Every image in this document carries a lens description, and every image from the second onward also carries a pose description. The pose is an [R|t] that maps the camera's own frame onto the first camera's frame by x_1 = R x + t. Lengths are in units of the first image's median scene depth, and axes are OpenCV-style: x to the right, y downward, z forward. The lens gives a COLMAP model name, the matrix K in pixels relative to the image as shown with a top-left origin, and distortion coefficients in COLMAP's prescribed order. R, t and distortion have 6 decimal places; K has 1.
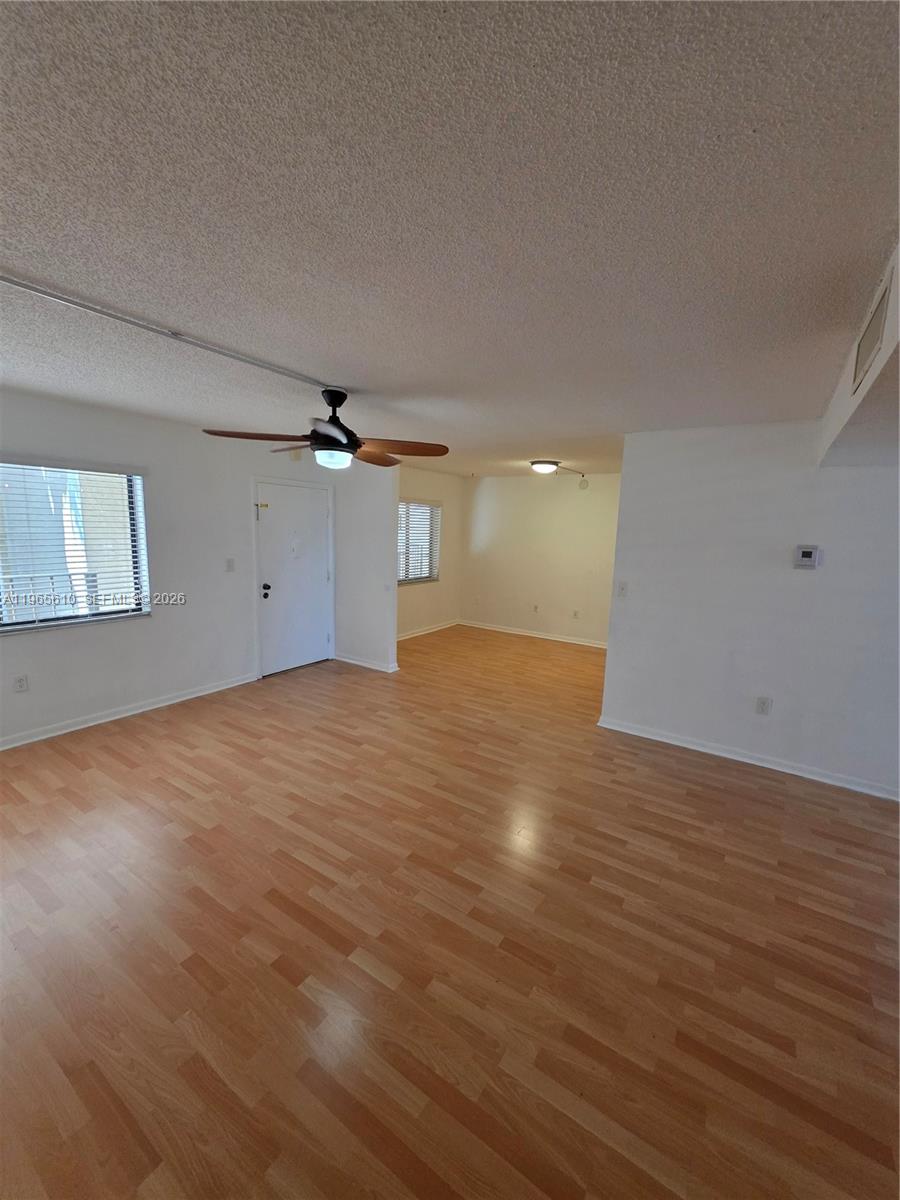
lens RADIAL K [[476.8, 0, 445.1], [0, 476.8, 602.9], [0, 0, 1]] dist [0.009013, 0.000799]
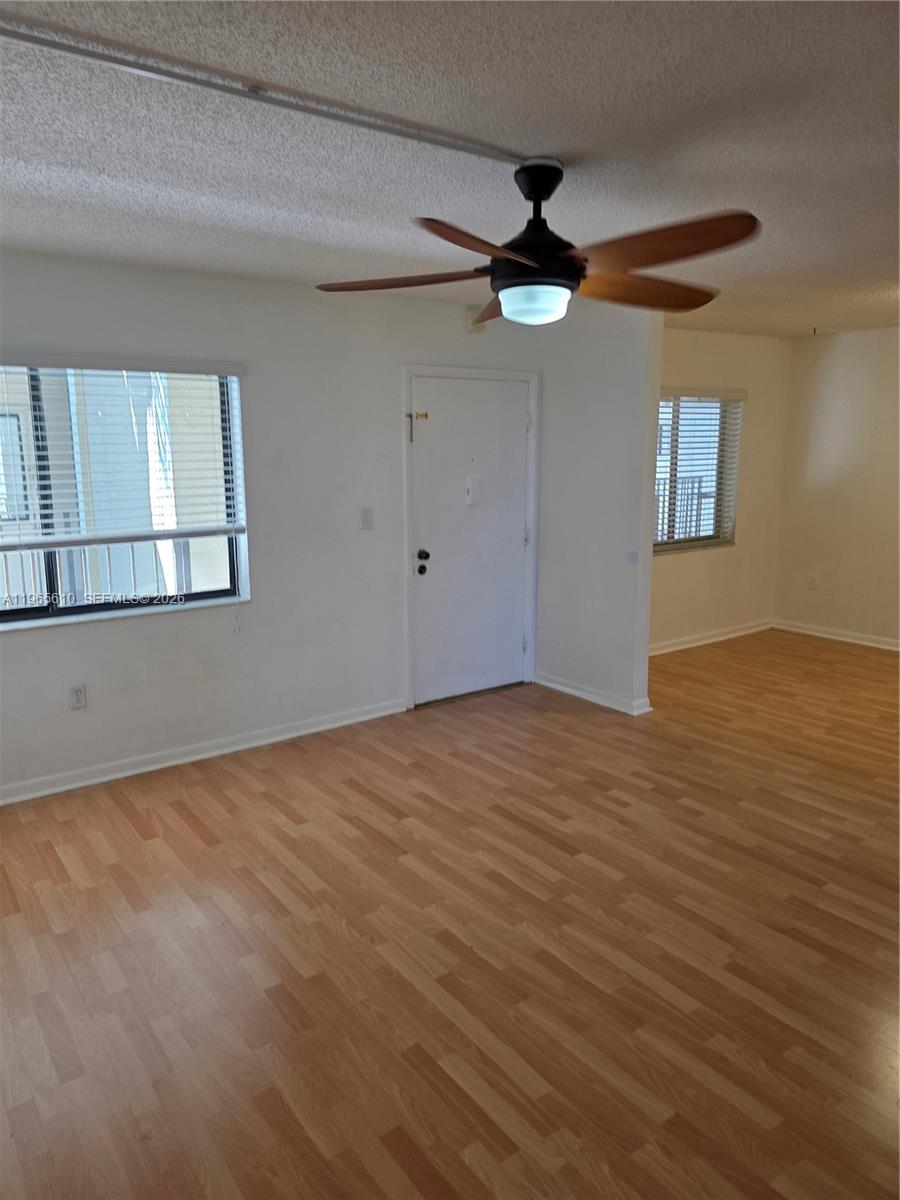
lens RADIAL K [[813.6, 0, 443.0], [0, 813.6, 613.0], [0, 0, 1]] dist [0.059285, -0.045753]
pose [[0.939959, 0.026329, -0.340271, -0.012123], [-0.014376, 0.999189, 0.037602, -0.000092], [0.340985, -0.030453, 0.939575, 0.099719]]
